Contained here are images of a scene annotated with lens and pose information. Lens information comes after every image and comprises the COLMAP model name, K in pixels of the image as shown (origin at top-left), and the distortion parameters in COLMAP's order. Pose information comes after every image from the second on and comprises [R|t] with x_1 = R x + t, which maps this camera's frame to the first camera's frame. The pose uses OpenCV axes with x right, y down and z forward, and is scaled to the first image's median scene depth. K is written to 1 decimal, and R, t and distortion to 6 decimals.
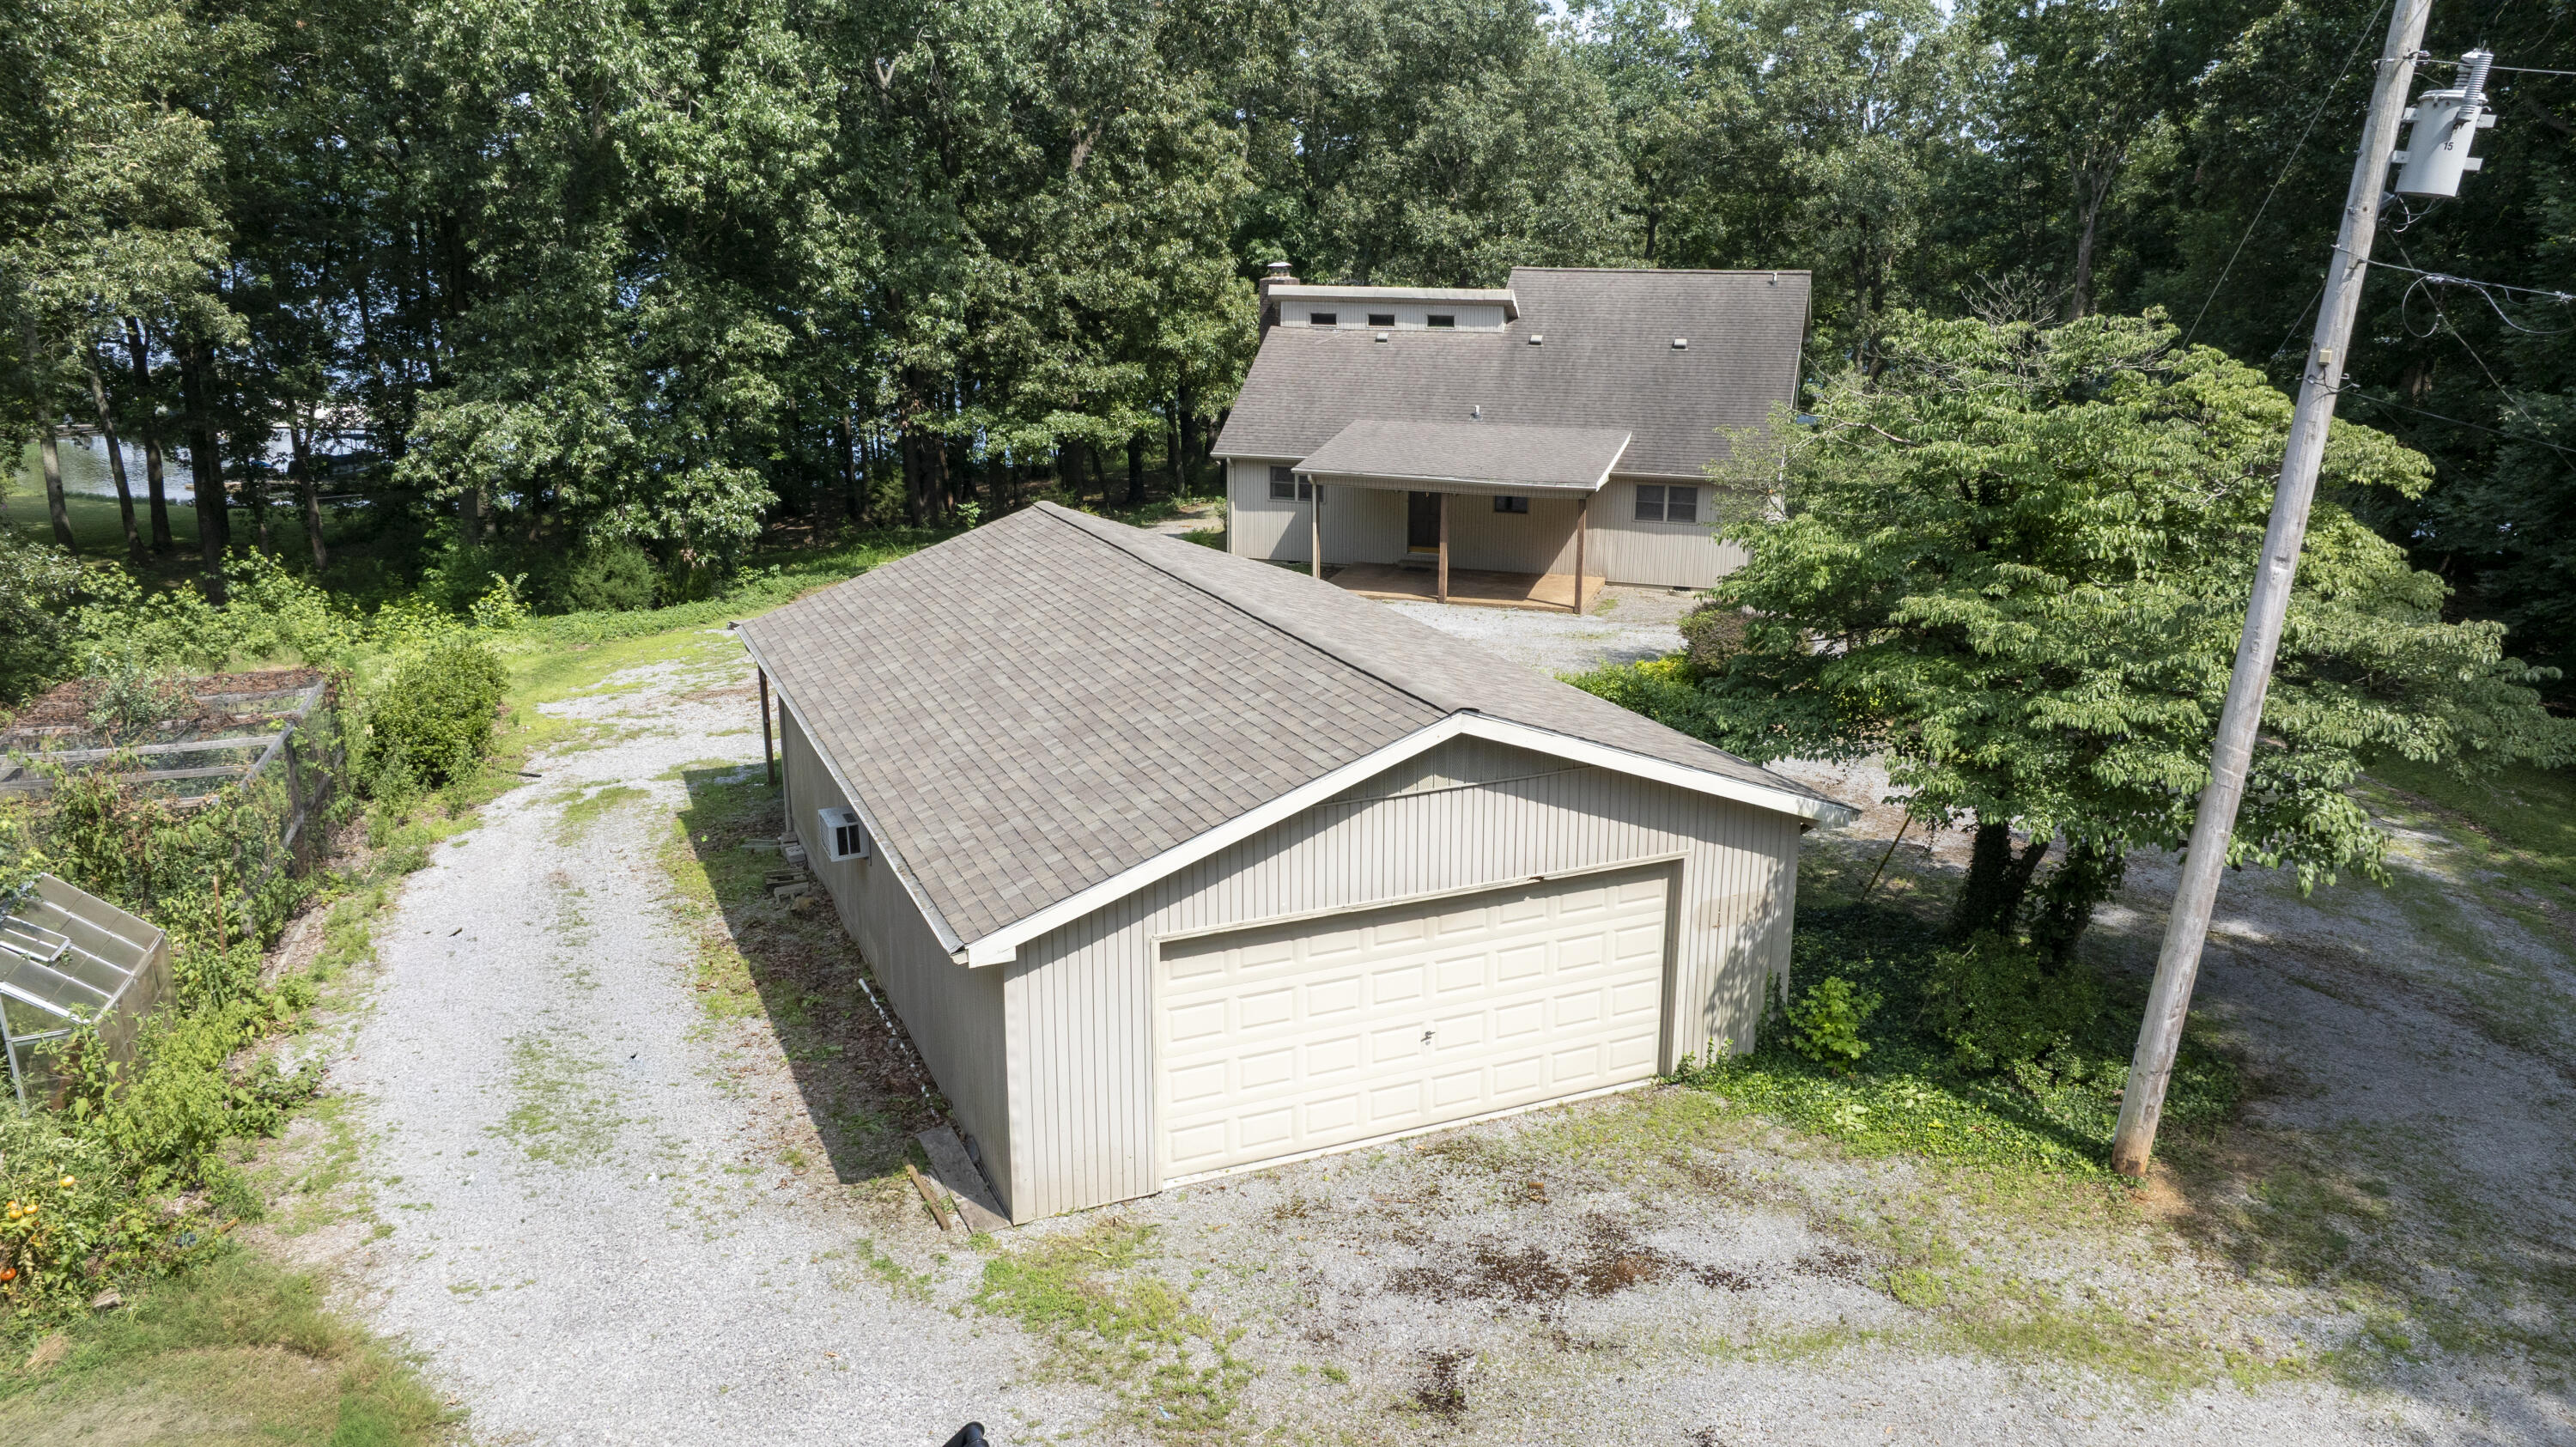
lens RADIAL K [[1801.4, 0, 1288.0], [0, 1801.4, 723.5], [0, 0, 1]] dist [0.001029, 0.002202]
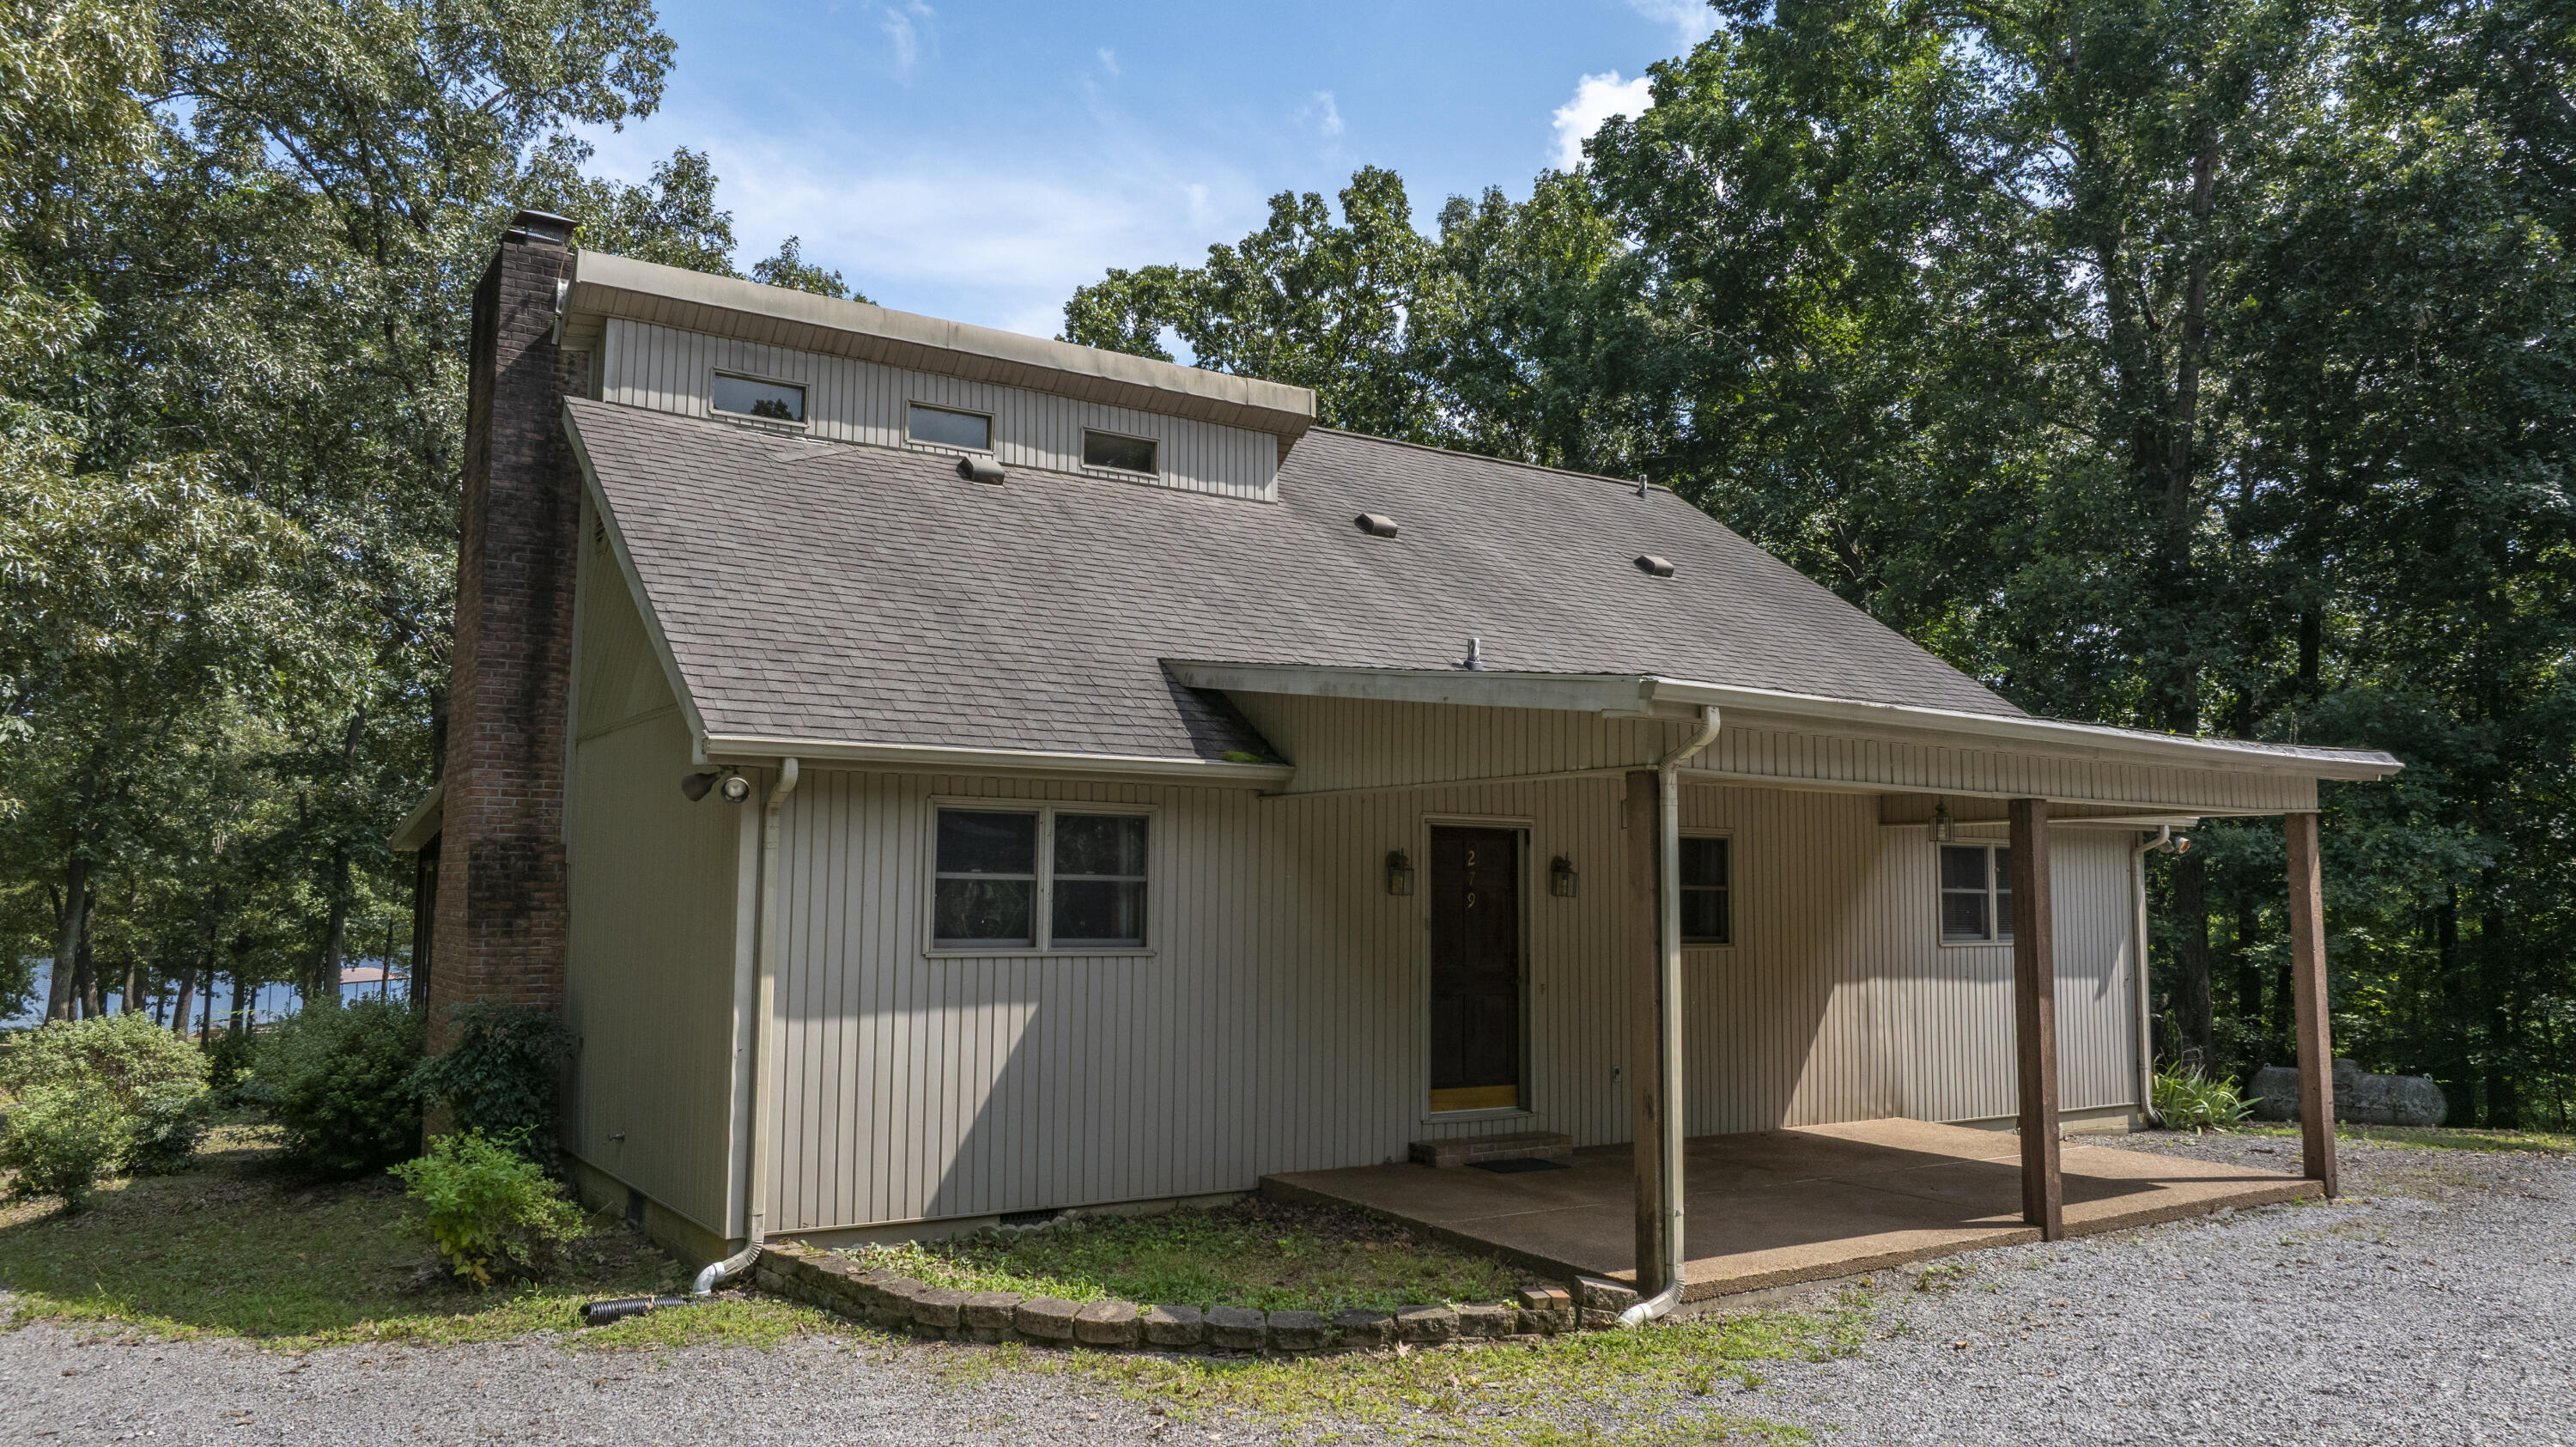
lens RADIAL K [[1828.6, 0, 1288.0], [0, 1828.6, 723.5], [0, 0, 1]] dist [0.006942, 0.003465]
pose [[0.614518, 0.076695, 0.785166, -0.469010], [0.208724, 0.943991, -0.255569, -0.229685], [-0.760791, 0.320935, 0.564091, 2.287665]]
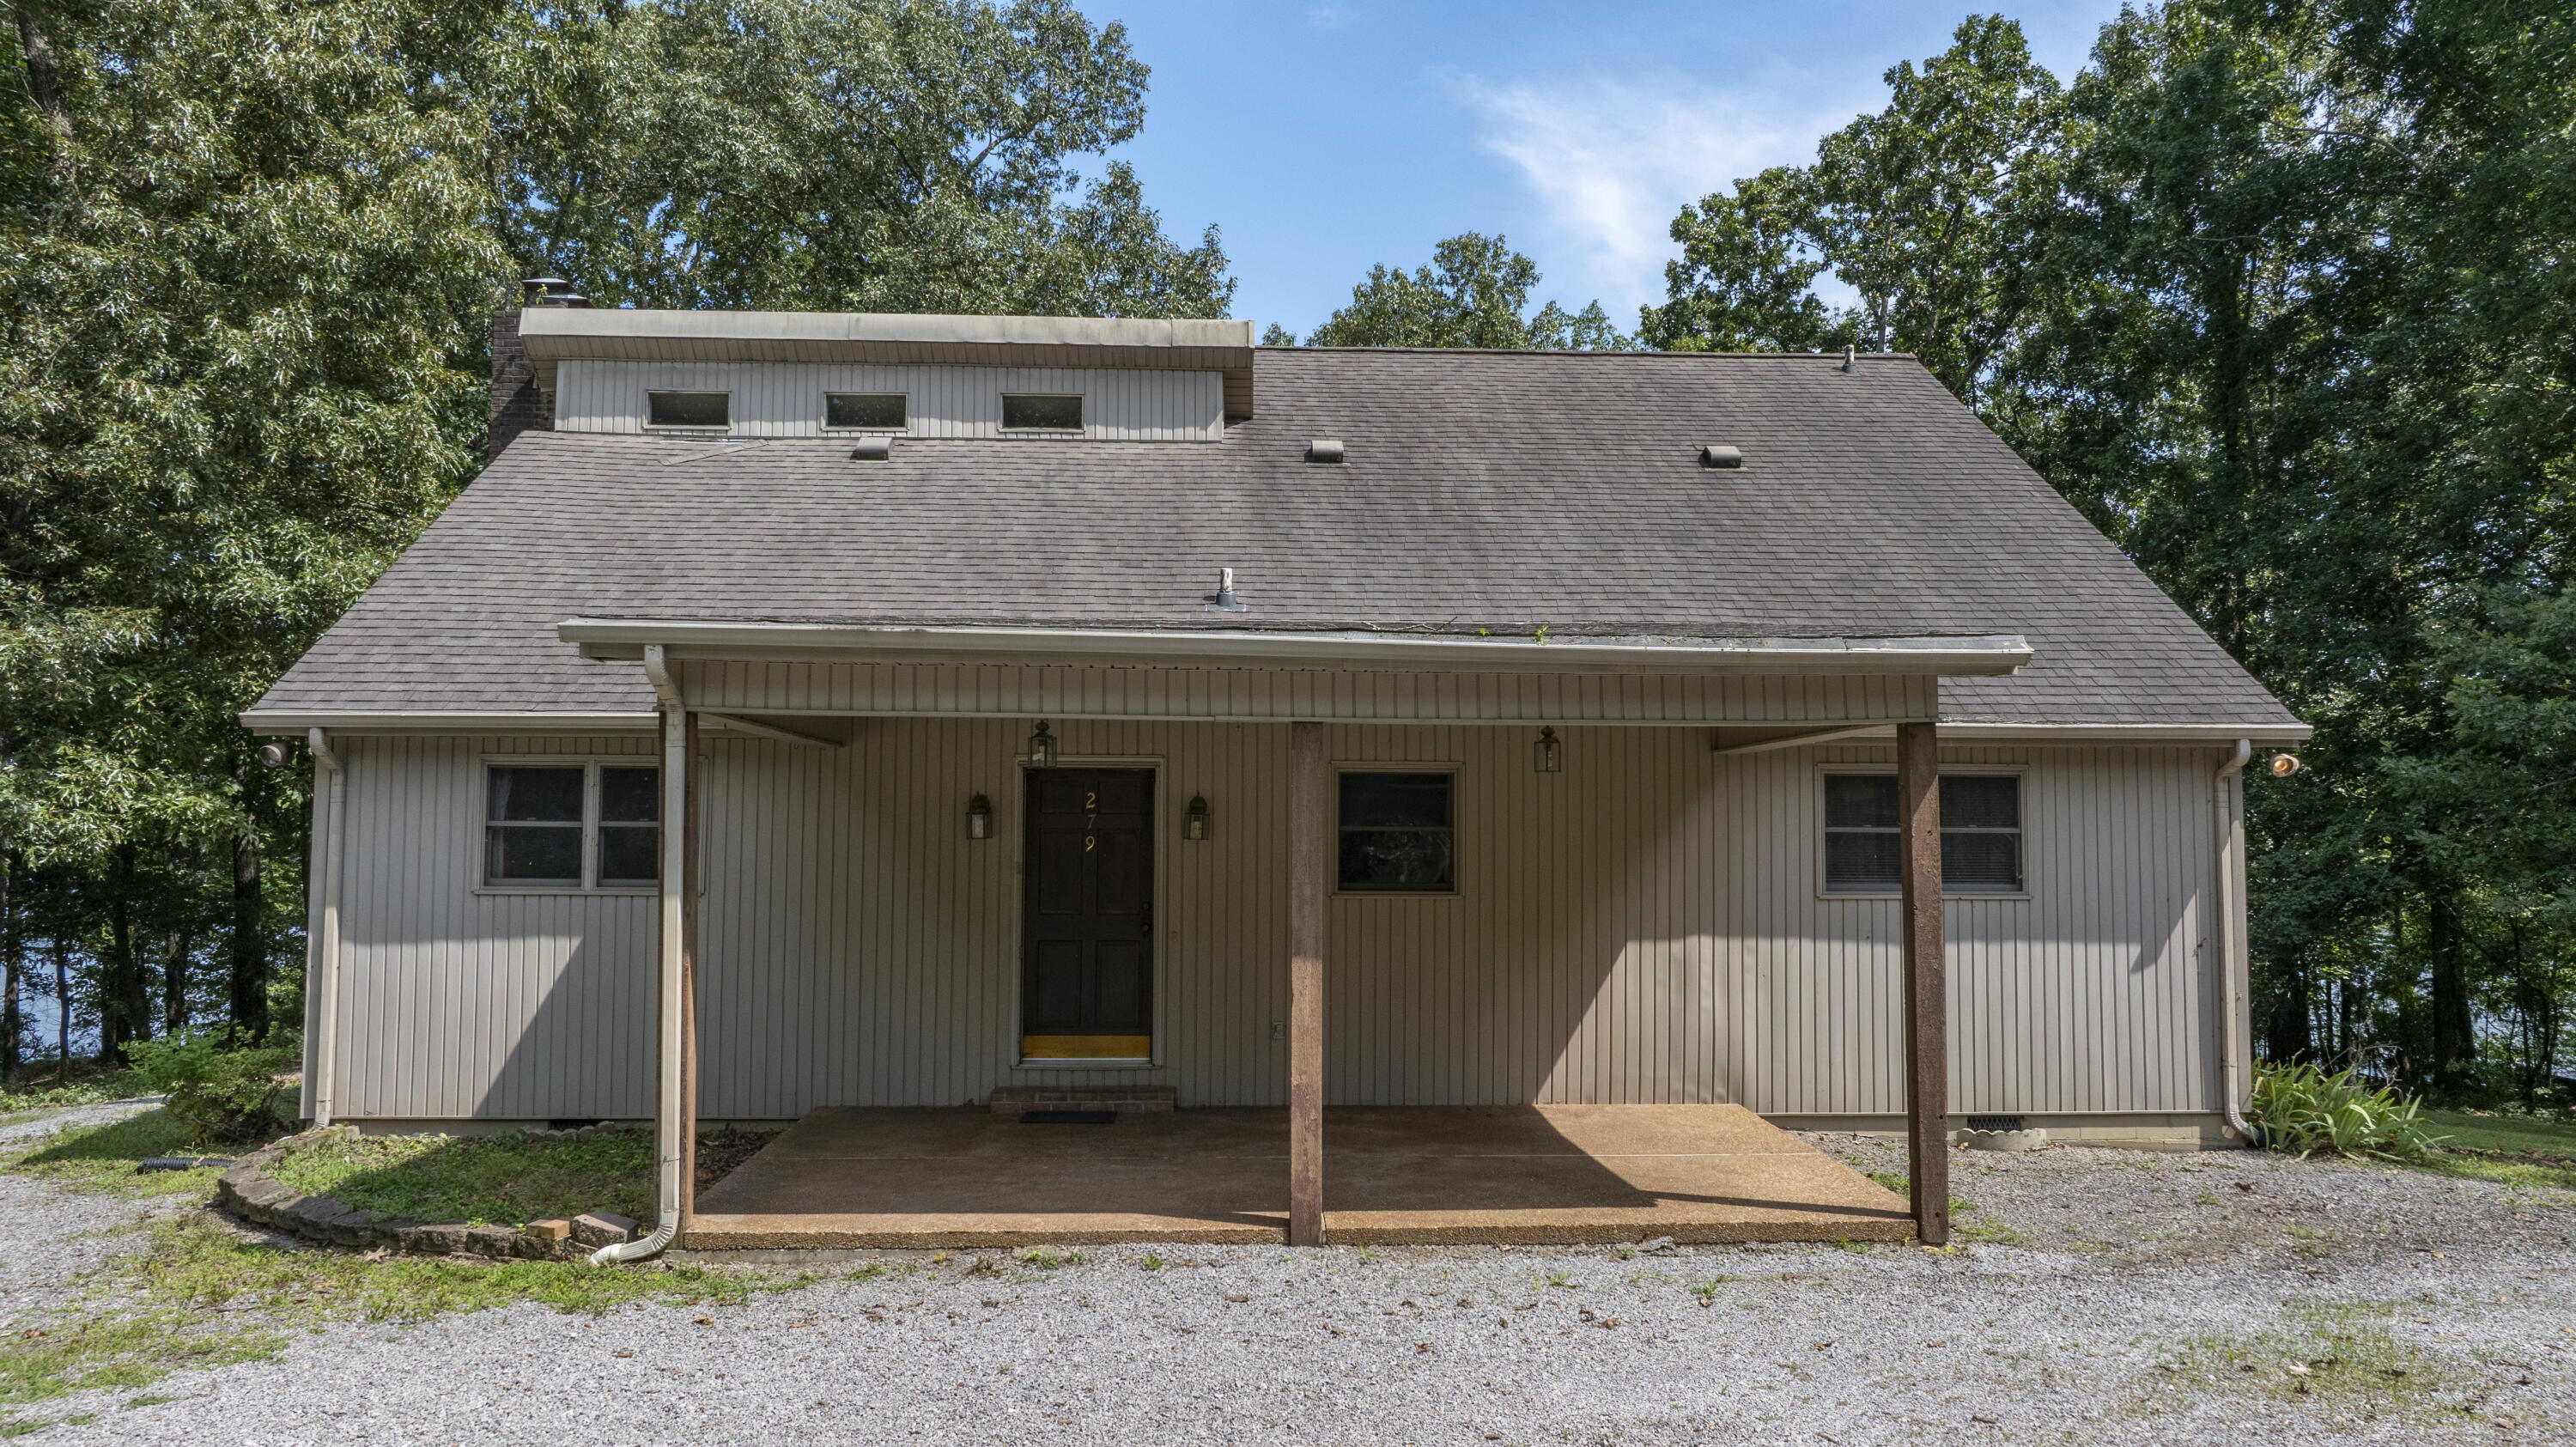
lens RADIAL K [[1801.4, 0, 1288.0], [0, 1801.4, 723.5], [0, 0, 1]] dist [0.001029, 0.002202]
pose [[0.933333, 0.022899, 0.358282, 0.013332], [0.095827, 0.945867, -0.310085, -0.148261], [-0.345988, 0.323745, 0.880614, 1.986378]]
